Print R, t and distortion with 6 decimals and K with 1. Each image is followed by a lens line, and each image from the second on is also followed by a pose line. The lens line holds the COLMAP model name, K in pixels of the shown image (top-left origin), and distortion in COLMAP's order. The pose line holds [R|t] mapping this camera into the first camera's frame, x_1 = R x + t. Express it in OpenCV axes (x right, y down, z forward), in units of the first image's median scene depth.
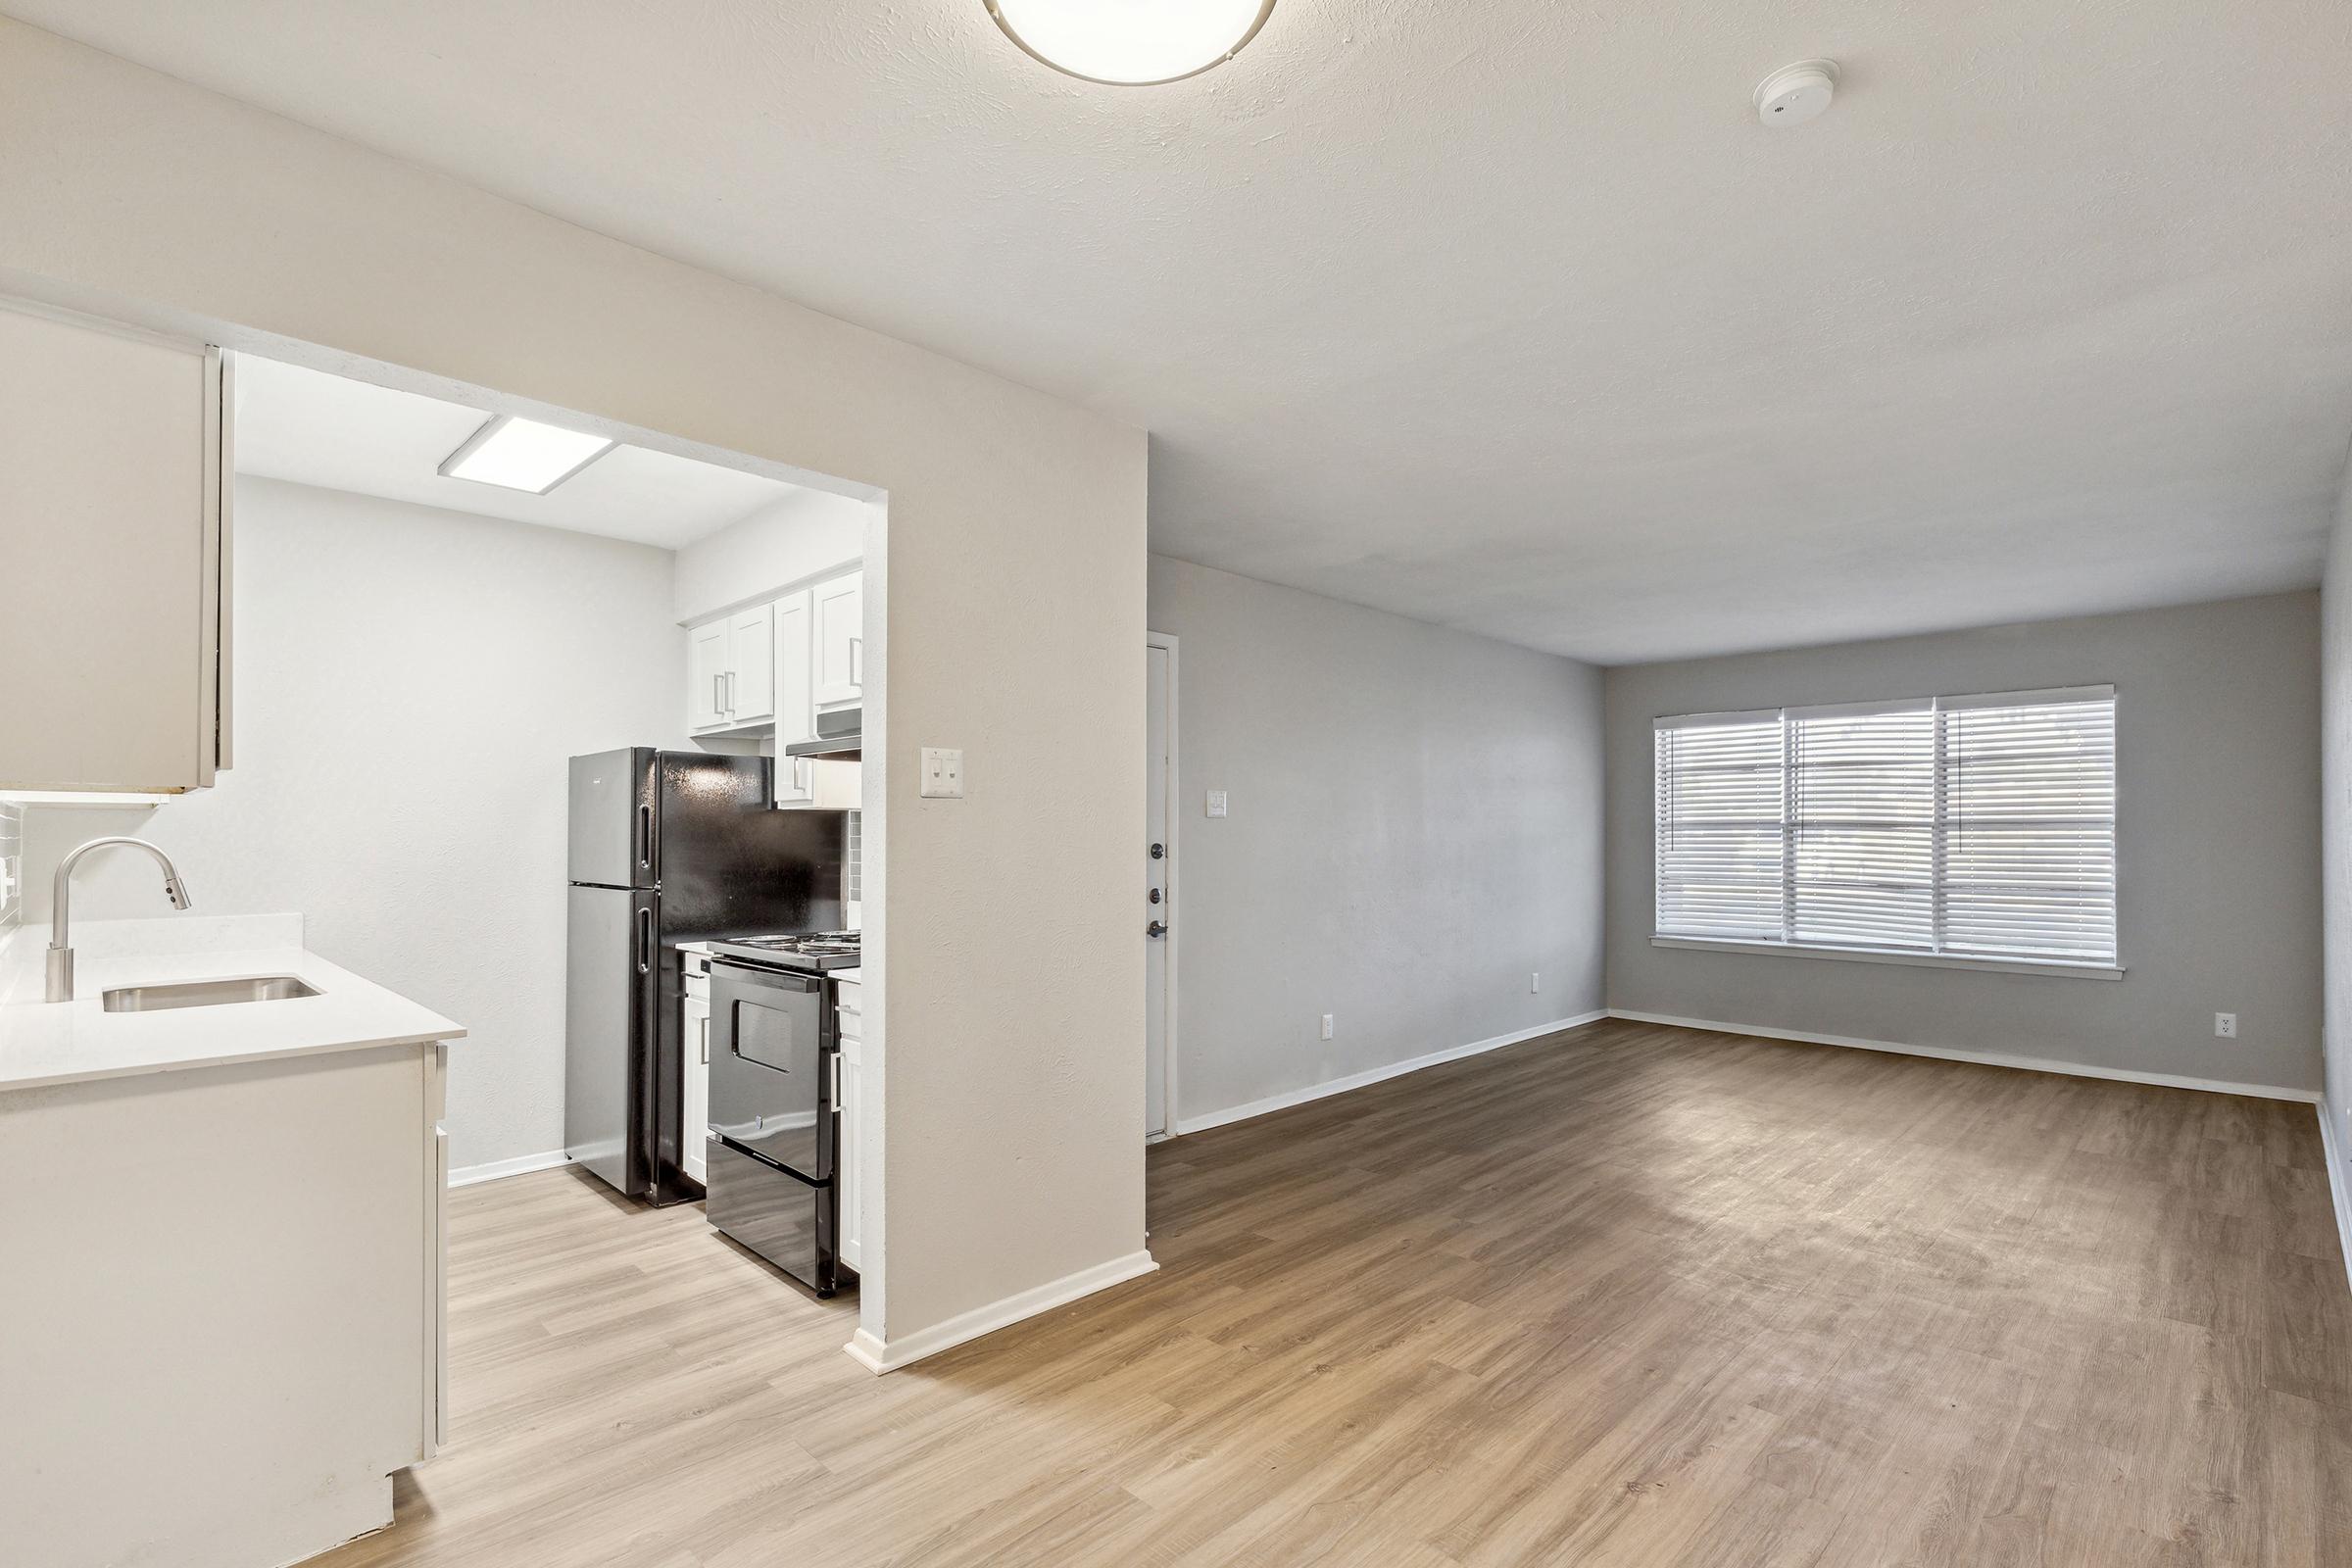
lens RADIAL K [[1070.0, 0, 1185.3], [0, 1070.0, 825.6], [0, 0, 1]] dist [0.006833, -0.000322]
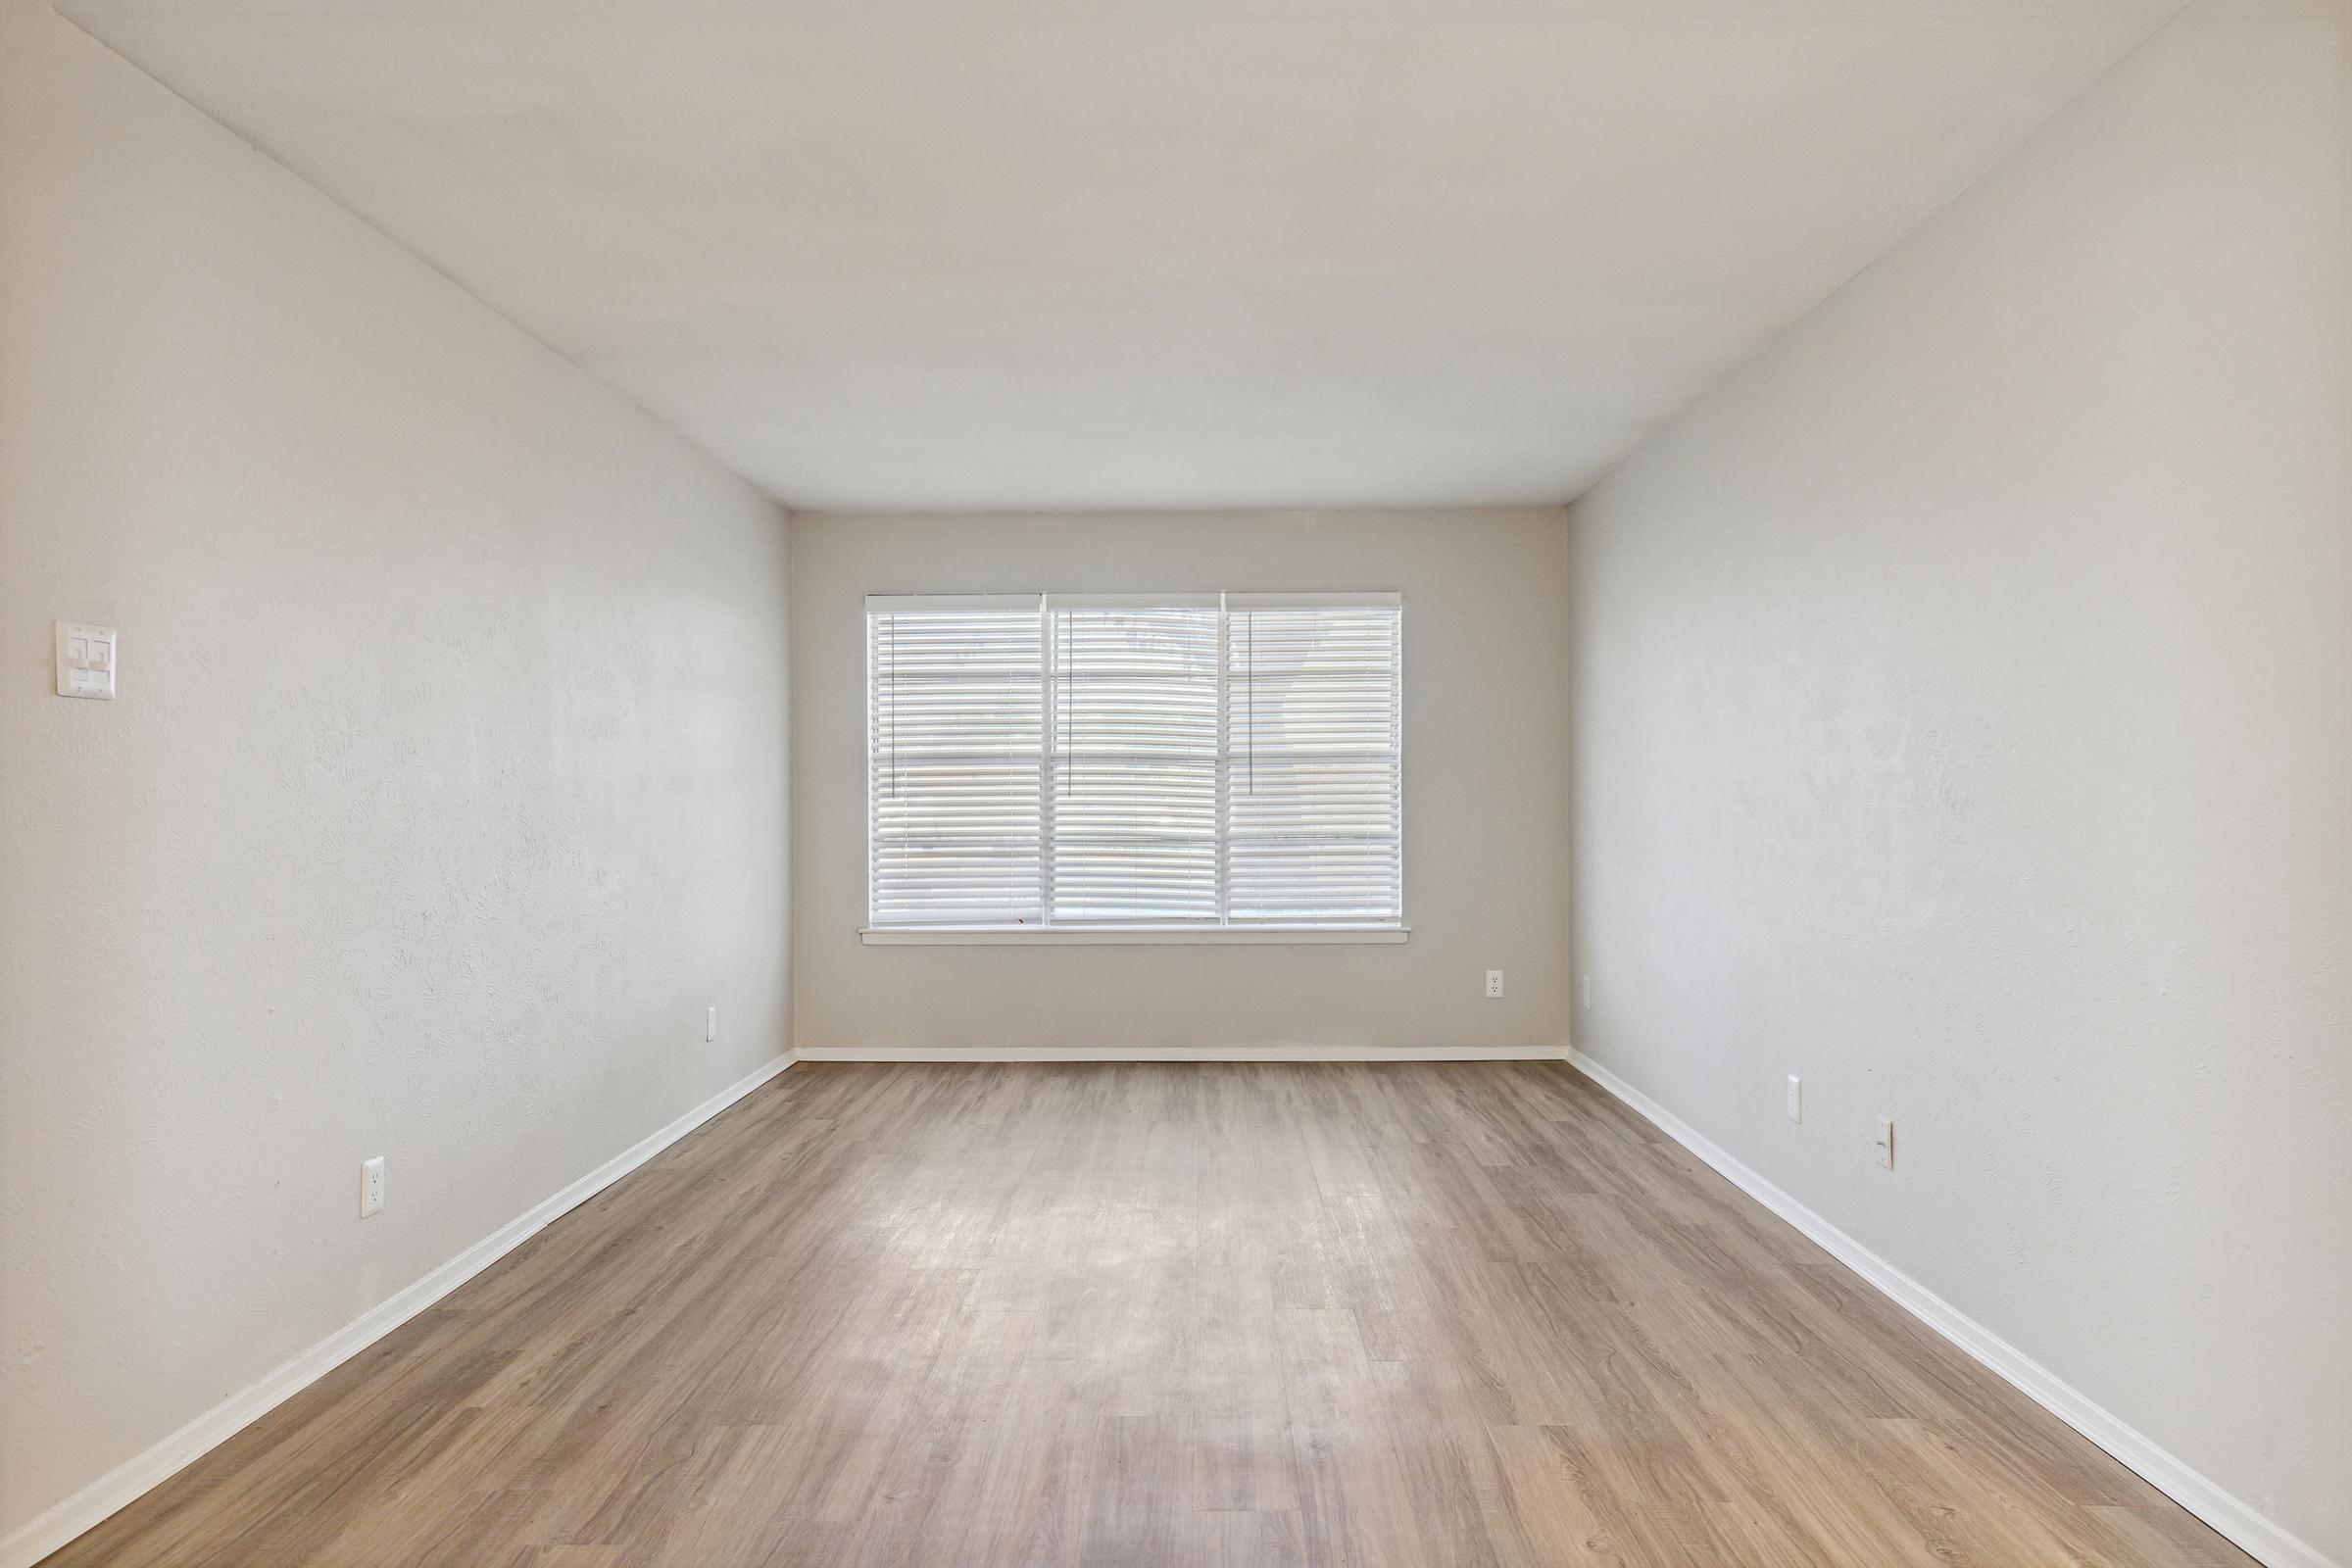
lens RADIAL K [[1425.8, 0, 1179.4], [0, 1425.8, 782.8], [0, 0, 1]] dist [0.000931, -0.001983]
pose [[0.719753, 0.000872, 0.694229, -0.045305], [-0.000443, 1.000000, -0.000797, 0.025103], [-0.694230, 0.000266, 0.719753, 0.409299]]
